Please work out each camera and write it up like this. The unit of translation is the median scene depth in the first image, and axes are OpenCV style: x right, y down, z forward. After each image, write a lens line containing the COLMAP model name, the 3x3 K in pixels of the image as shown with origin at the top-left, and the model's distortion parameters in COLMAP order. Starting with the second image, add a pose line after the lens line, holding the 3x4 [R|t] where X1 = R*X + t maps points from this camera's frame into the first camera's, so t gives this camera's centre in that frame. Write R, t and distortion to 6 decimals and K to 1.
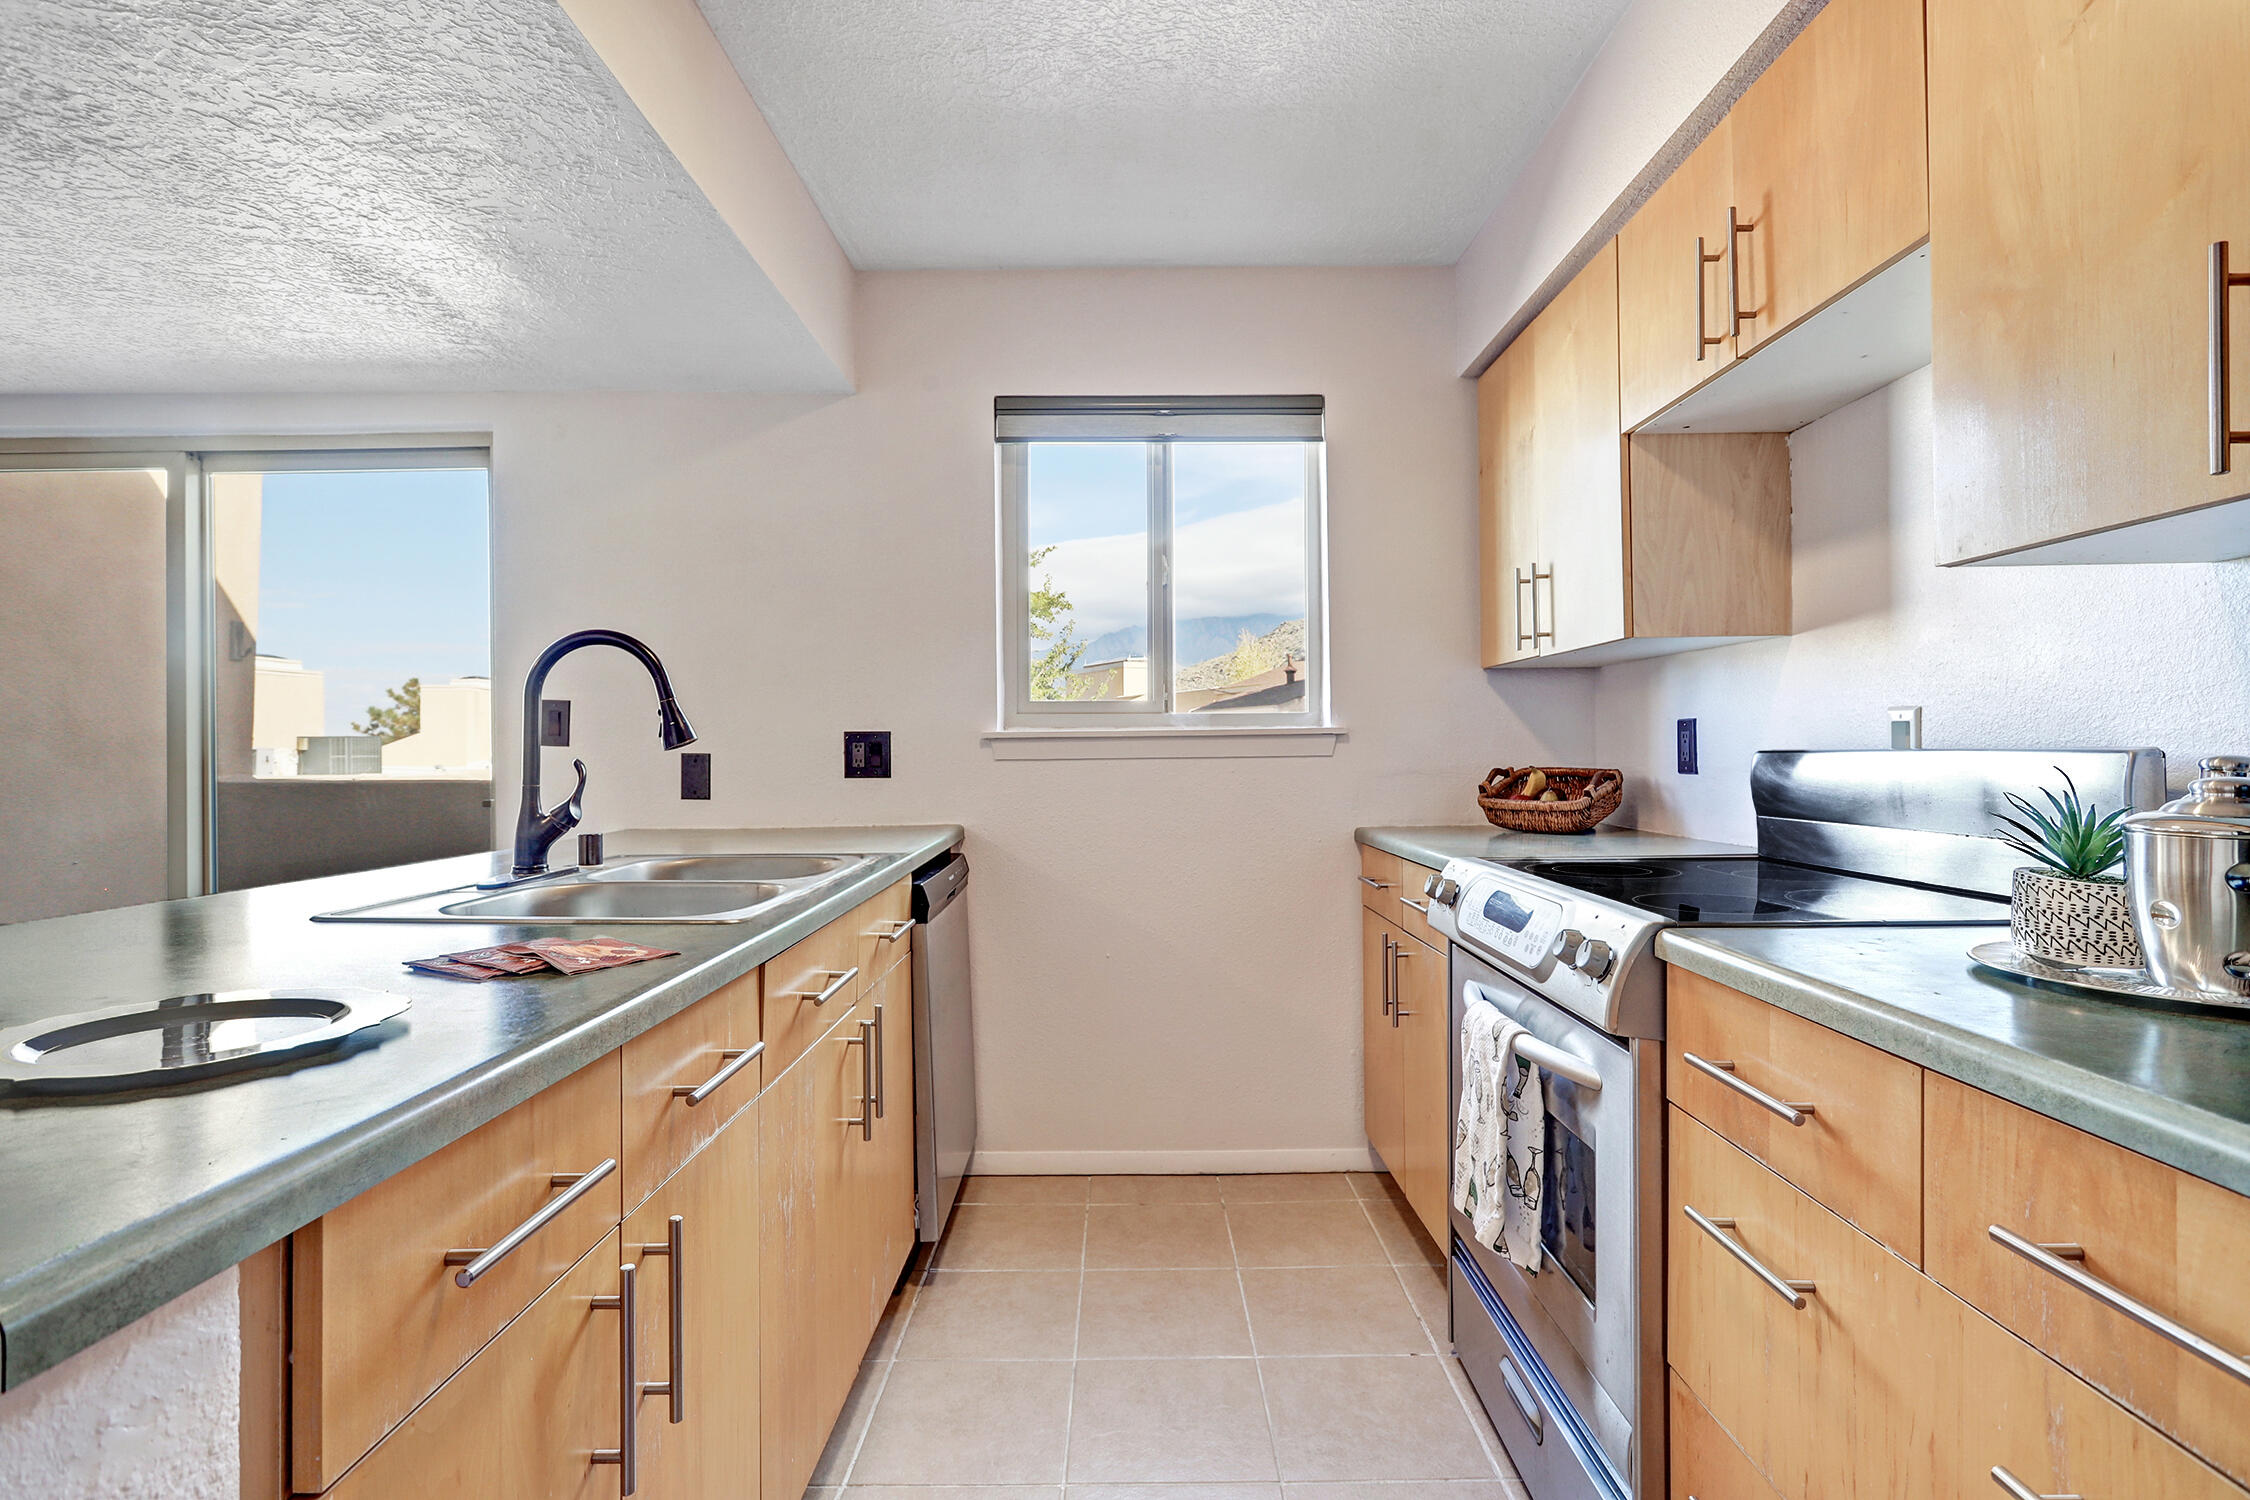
lens RADIAL K [[1066.2, 0, 1131.8], [0, 1066.2, 738.6], [0, 0, 1]] dist [-0.000369, 0.001657]
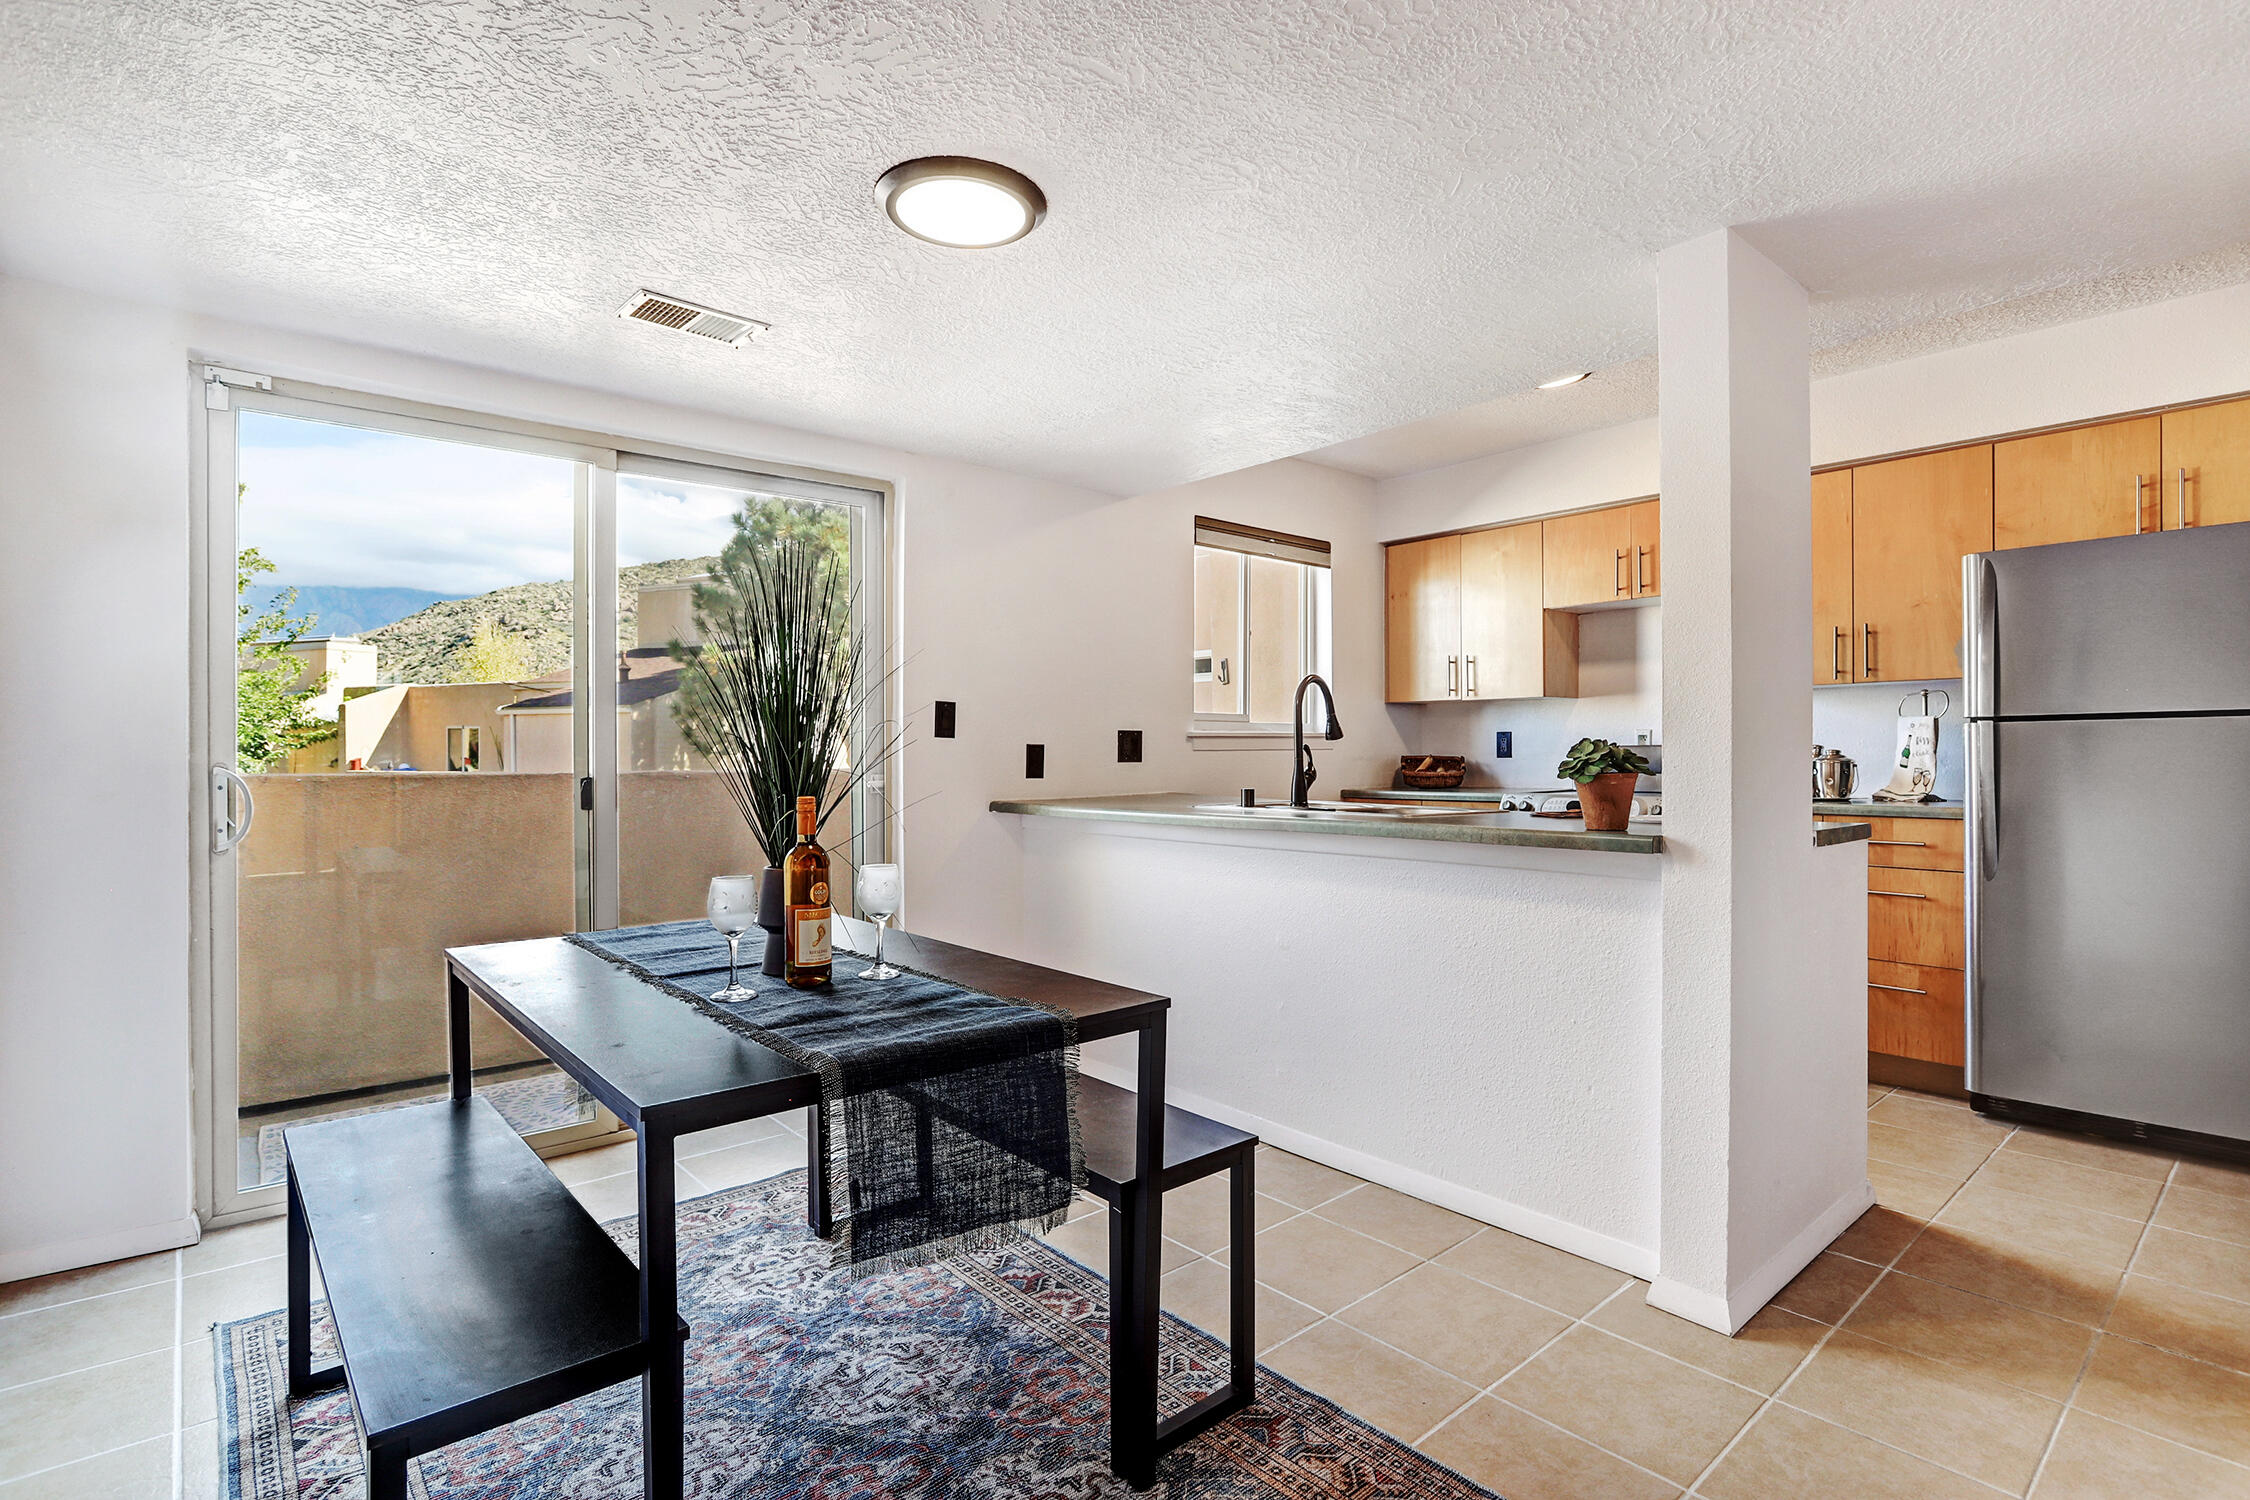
lens RADIAL K [[1093.6, 0, 1156.3], [0, 1093.6, 744.9], [0, 0, 1]] dist [-0.002105, 0.000490]
pose [[0.747088, 0.009386, 0.664659, -1.731814], [-0.008824, 0.999952, -0.004202, 0.026974], [-0.664666, -0.002726, 0.747135, -0.209401]]
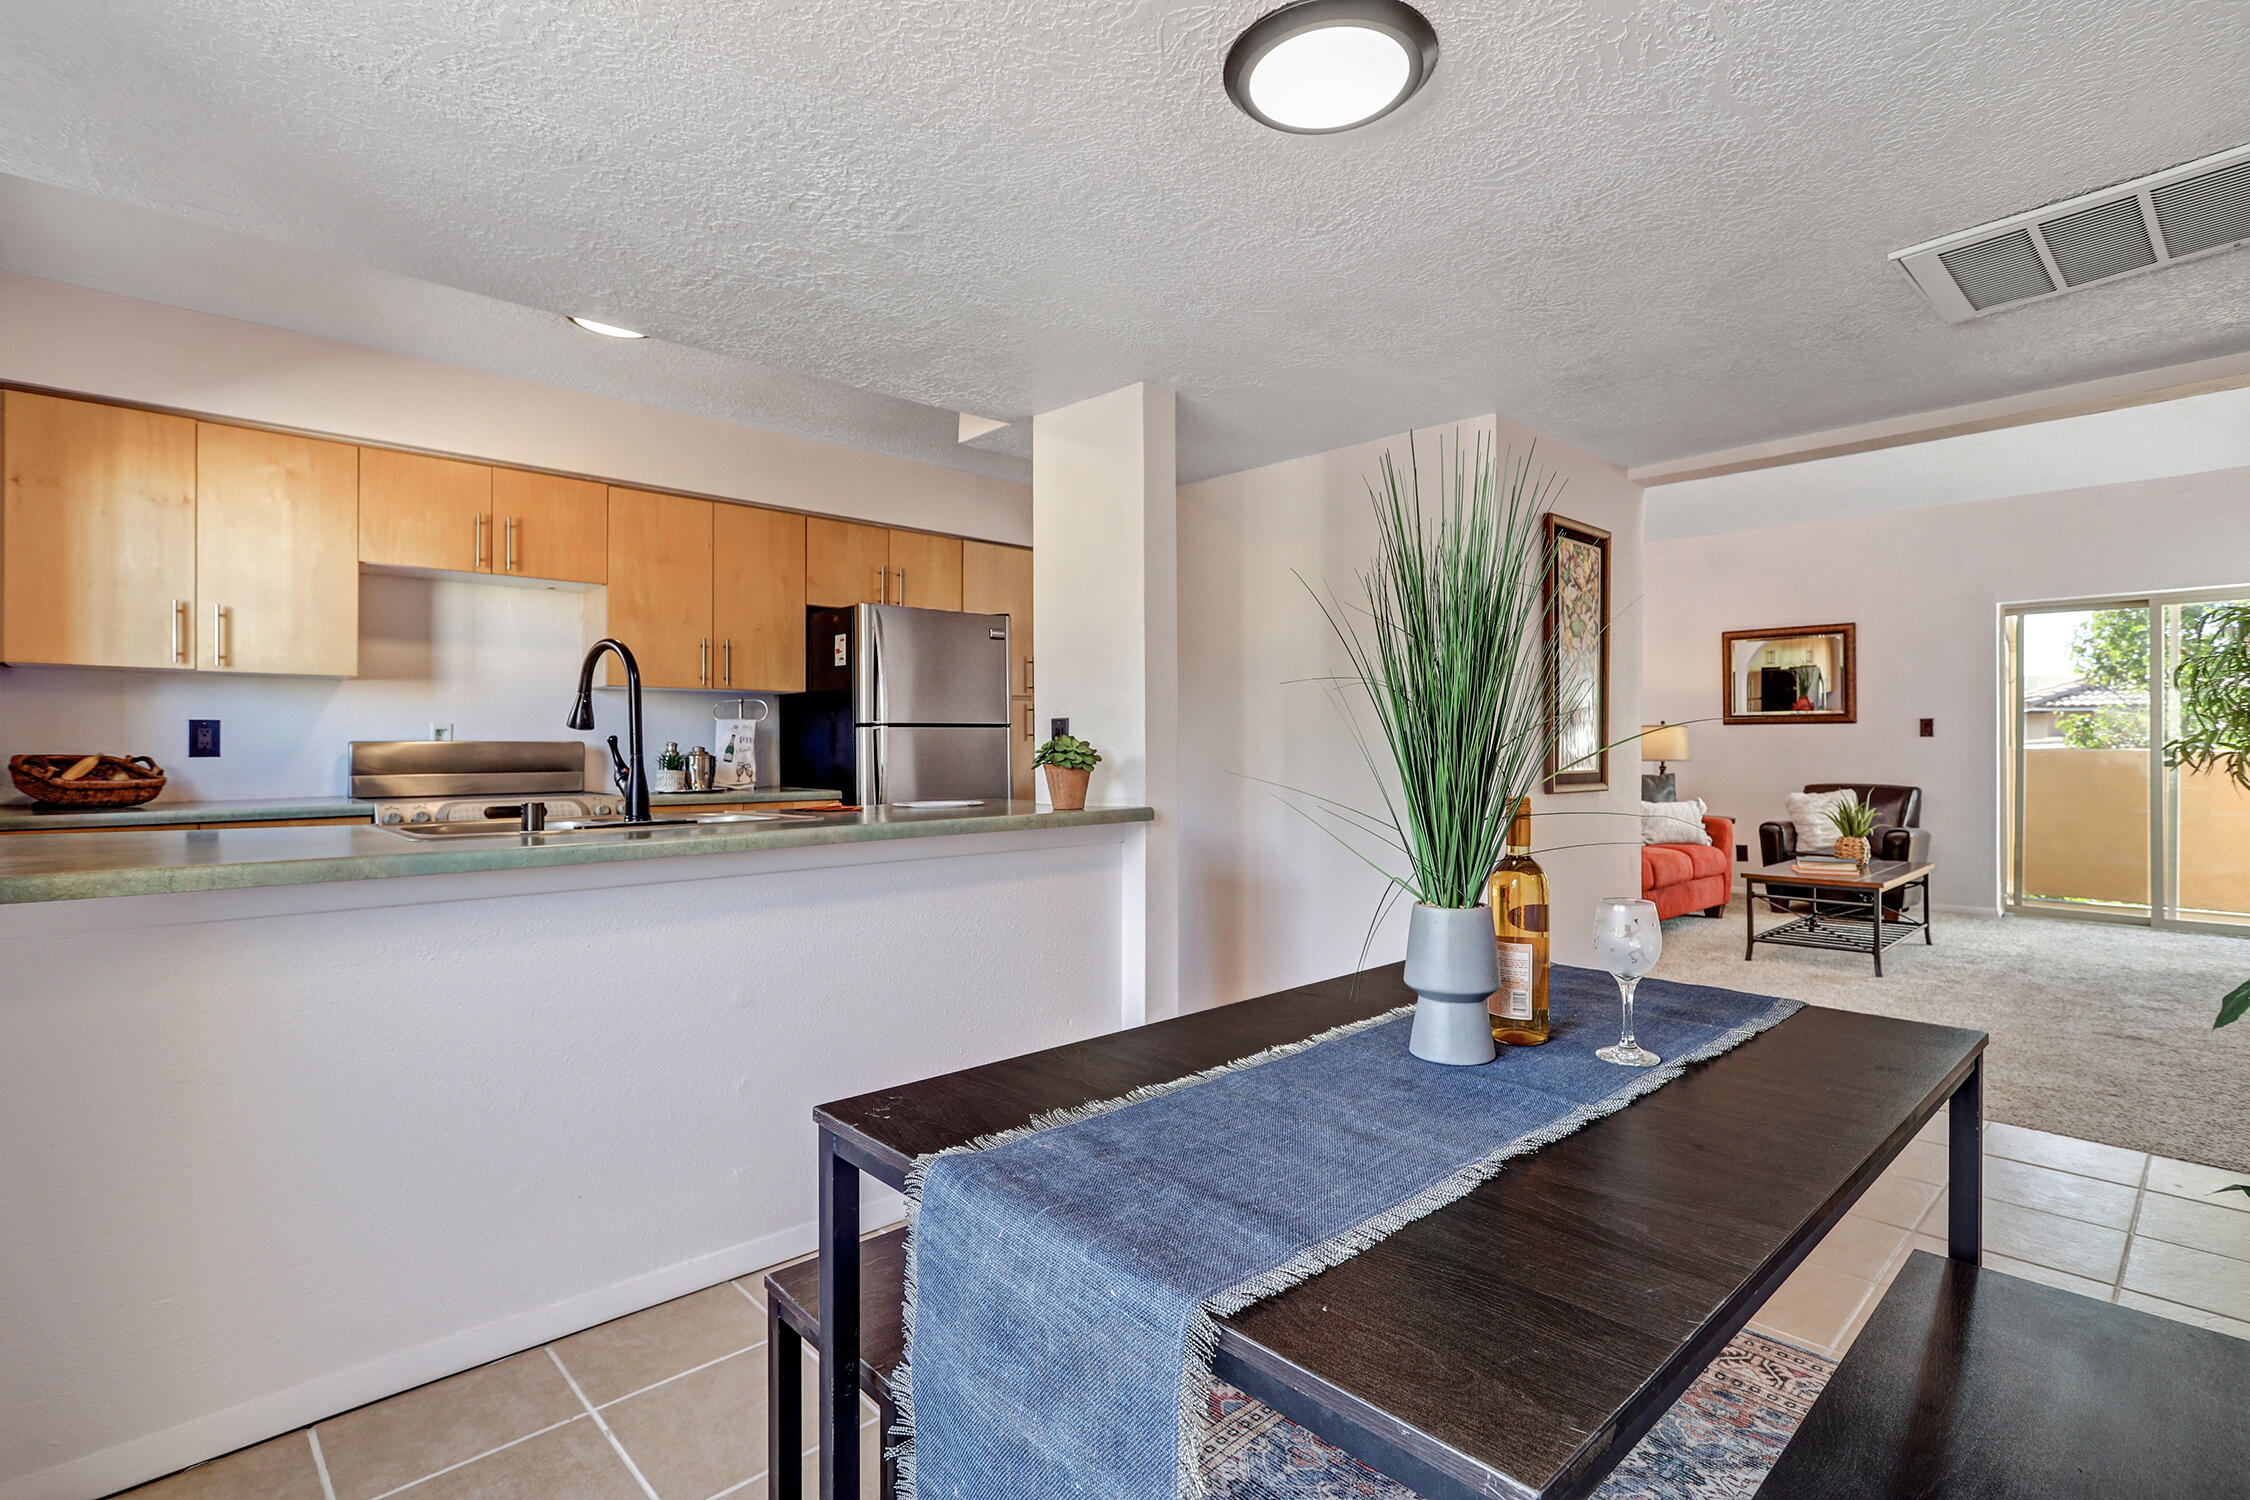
lens RADIAL K [[1066.2, 0, 1130.6], [0, 1066.2, 747.5], [0, 0, 1]] dist [-0.000369, 0.001657]
pose [[-0.674970, 0.008212, 0.737799, -1.704066], [-0.001323, 0.999923, -0.012339, 0.043210], [-0.737844, -0.009305, -0.674907, 1.245705]]
